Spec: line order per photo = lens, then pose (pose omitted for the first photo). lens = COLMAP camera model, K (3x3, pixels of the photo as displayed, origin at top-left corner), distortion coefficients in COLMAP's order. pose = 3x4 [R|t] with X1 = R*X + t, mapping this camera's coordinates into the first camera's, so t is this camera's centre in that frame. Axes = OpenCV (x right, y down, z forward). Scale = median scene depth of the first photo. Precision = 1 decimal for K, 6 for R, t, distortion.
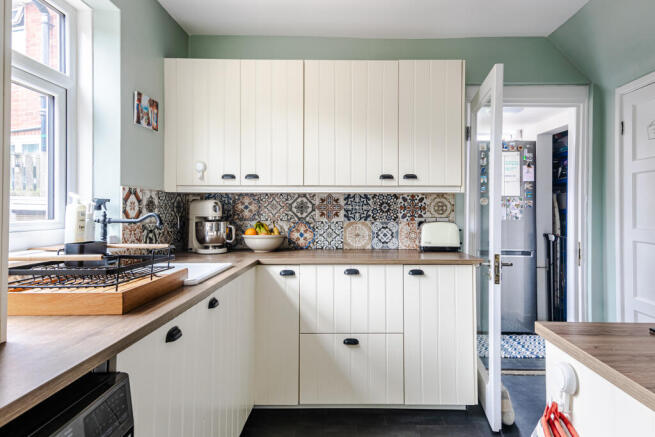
lens RADIAL K [[404.4, 0, 352.6], [0, 404.4, 208.9], [0, 0, 1]] dist [0.033656, -0.000382]
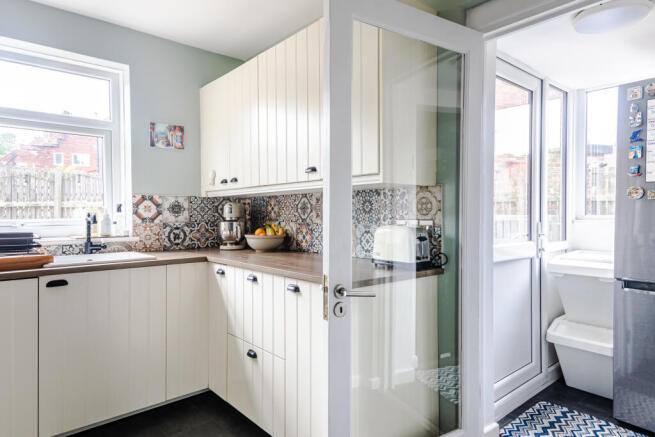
lens RADIAL K [[404.4, 0, 332.1], [0, 404.4, 218.5], [0, 0, 1]] dist [0.033656, -0.000382]
pose [[0.656446, 0.005312, -0.754354, 0.636438], [0.008203, 0.999866, 0.014179, 0.007464], [0.754328, -0.015496, 0.656315, 0.425937]]
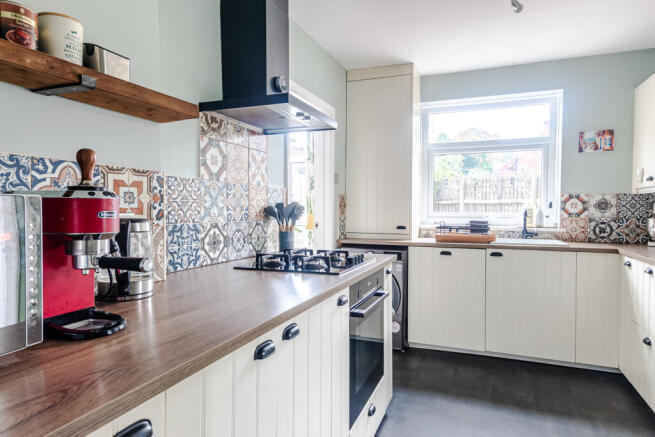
lens RADIAL K [[404.4, 0, 329.5], [0, 404.4, 217.4], [0, 0, 1]] dist [0.033656, -0.000382]
pose [[-0.364450, 0.017609, -0.931057, 0.951961], [-0.002797, 0.999796, 0.020004, 0.006867], [0.931219, 0.009894, -0.364326, 0.509916]]
